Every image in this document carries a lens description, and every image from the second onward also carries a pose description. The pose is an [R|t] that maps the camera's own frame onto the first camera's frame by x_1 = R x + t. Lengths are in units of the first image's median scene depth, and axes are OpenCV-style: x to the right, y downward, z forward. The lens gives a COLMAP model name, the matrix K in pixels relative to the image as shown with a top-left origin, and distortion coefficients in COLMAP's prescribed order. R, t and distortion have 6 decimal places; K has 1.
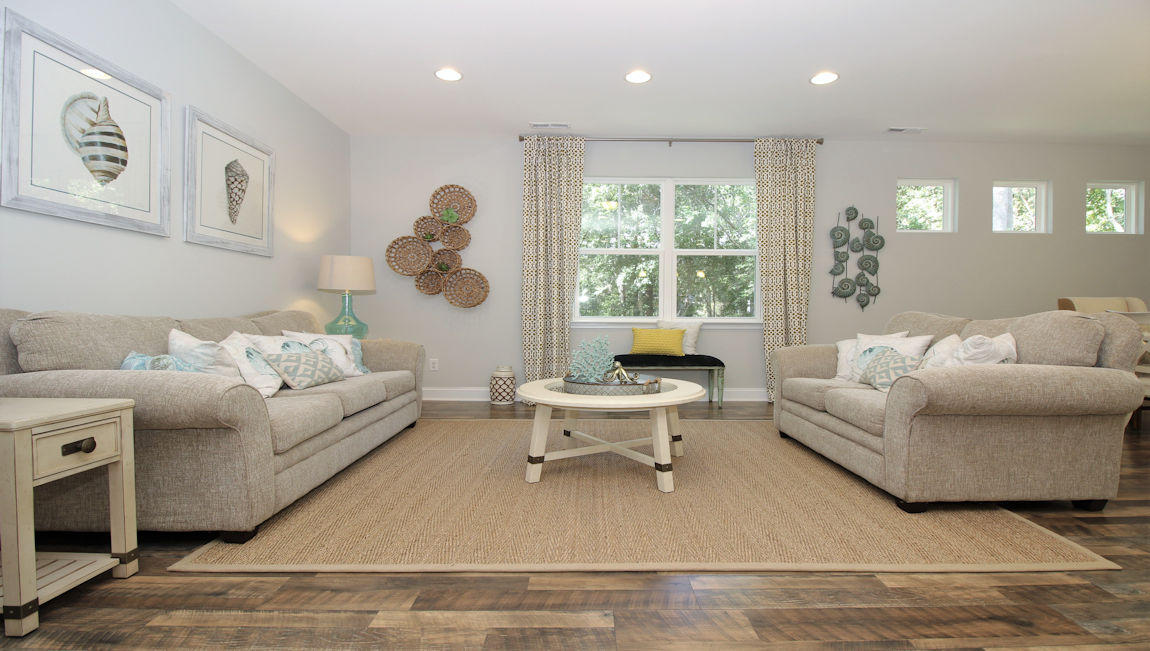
lens RADIAL K [[559.0, 0, 595.6], [0, 559.0, 332.0], [0, 0, 1]] dist [-0.015886, -0.001240]
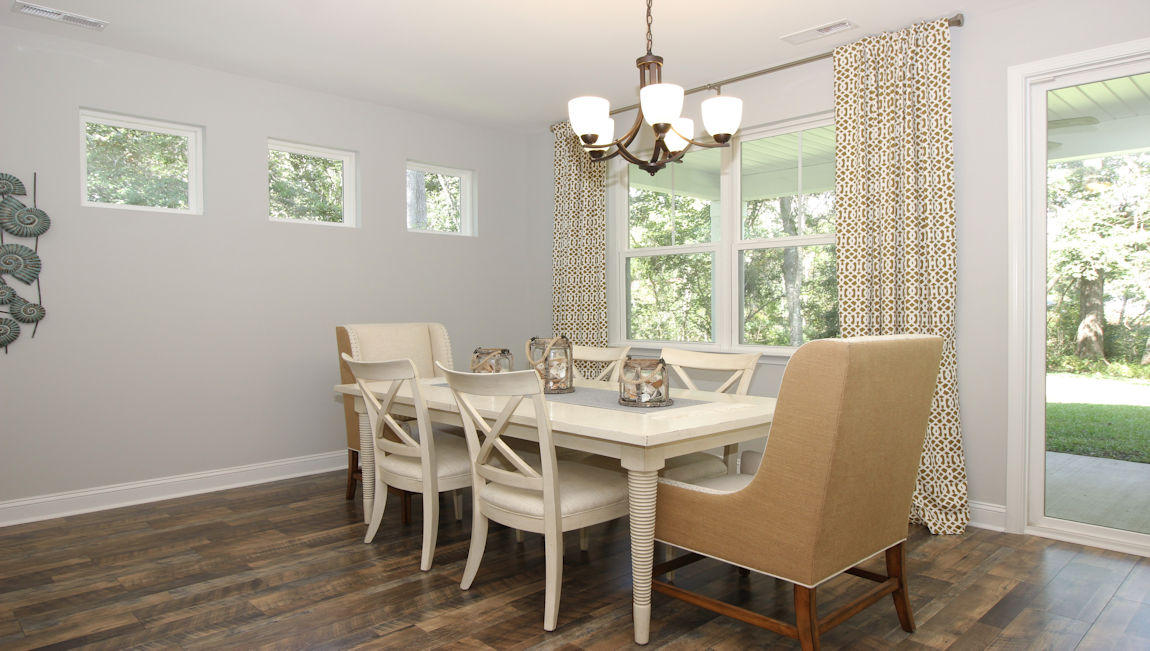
lens RADIAL K [[712.7, 0, 575.0], [0, 712.7, 325.5], [0, 0, 1]] dist [-0.001034, -0.000050]
pose [[0.737212, -0.022754, 0.675278, 0.459583], [0.030555, 0.999533, 0.000322, -0.050513], [-0.674970, 0.020396, 0.737563, 0.165625]]
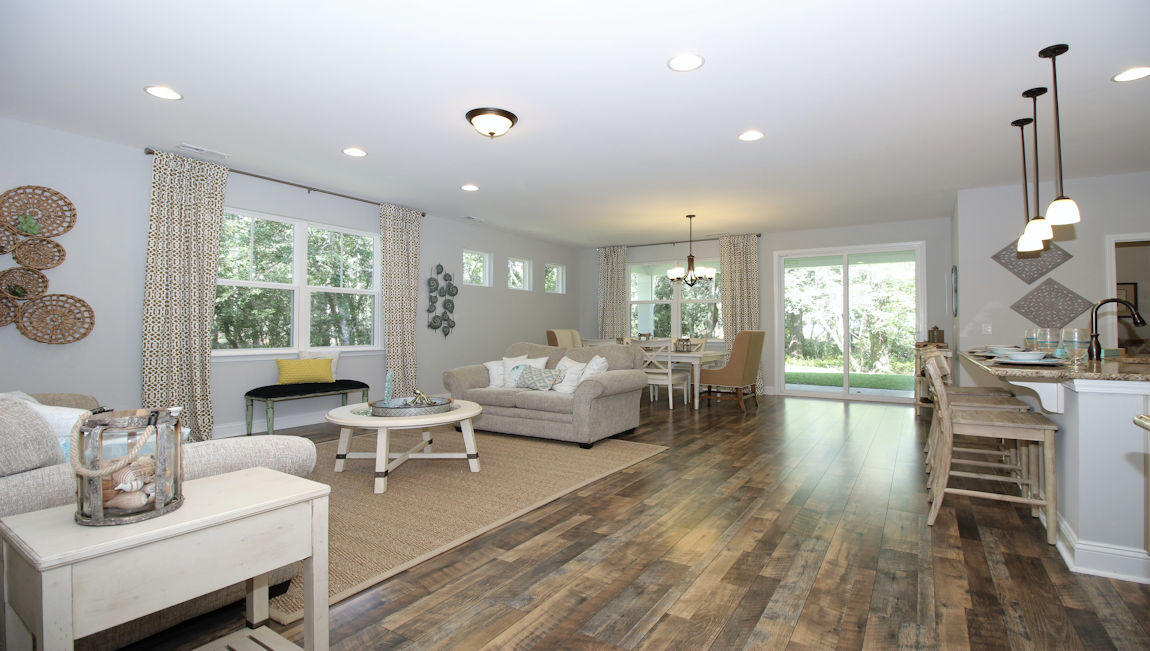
lens RADIAL K [[508.6, 0, 585.1], [0, 508.6, 322.8], [0, 0, 1]] dist [-0.000770, -0.000152]
pose [[0.561020, 0.007800, 0.827766, -0.417247], [0.029172, 0.999148, -0.029187, -0.032212], [-0.827288, 0.040522, 0.560314, -0.011340]]
